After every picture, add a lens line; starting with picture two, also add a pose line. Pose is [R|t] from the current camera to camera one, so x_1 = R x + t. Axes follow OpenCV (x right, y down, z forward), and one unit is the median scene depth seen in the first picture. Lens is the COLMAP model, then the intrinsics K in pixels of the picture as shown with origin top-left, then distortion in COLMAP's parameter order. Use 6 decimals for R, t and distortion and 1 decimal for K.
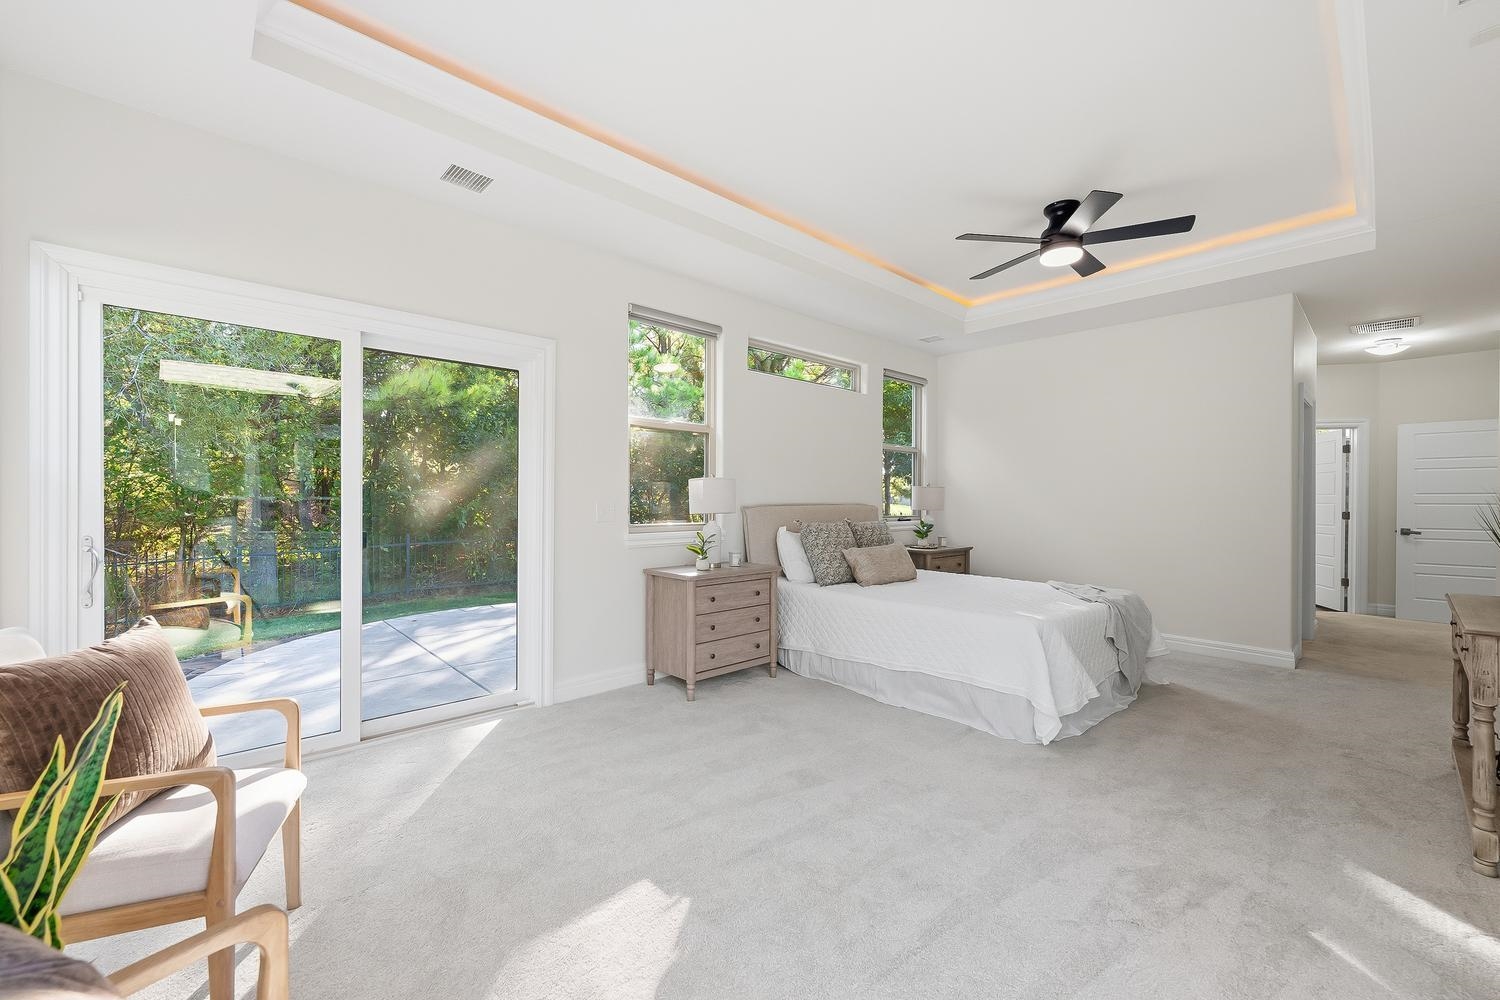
lens RADIAL K [[595.6, 0, 746.8], [0, 595.6, 504.8], [0, 0, 1]] dist [-0.000037, -0.000086]
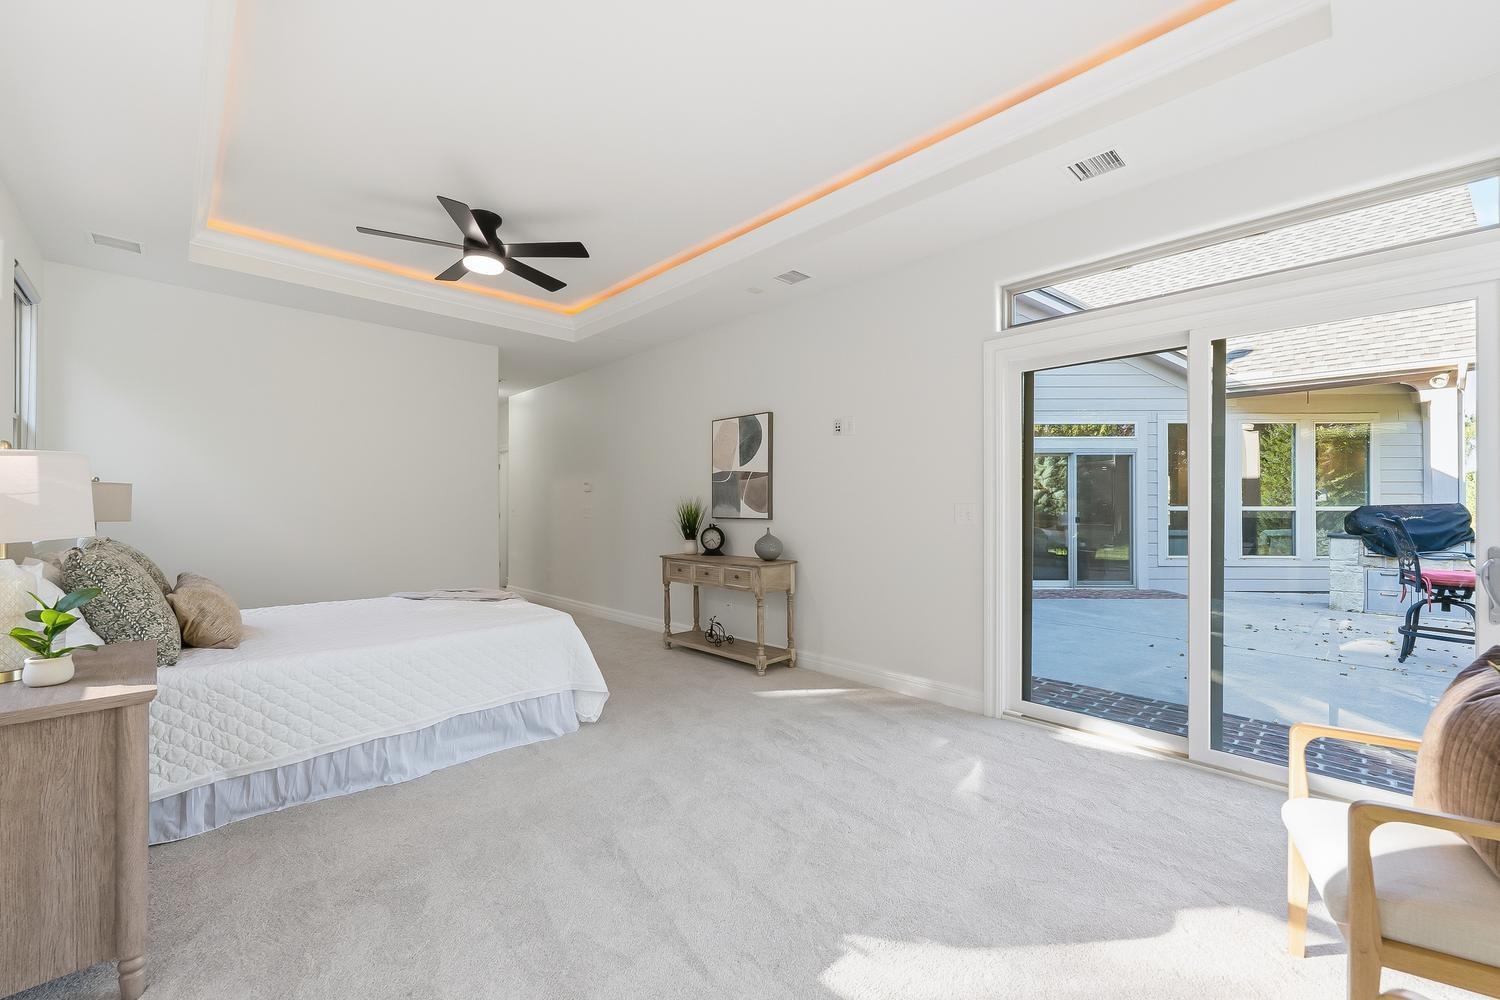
lens RADIAL K [[595.6, 0, 746.8], [0, 595.6, 504.8], [0, 0, 1]] dist [-0.000037, -0.000086]
pose [[-0.031529, -0.002994, 0.999498, -0.524667], [-0.000076, 0.999996, 0.002994, -0.014128], [-0.999503, 0.000019, -0.031530, 0.599649]]
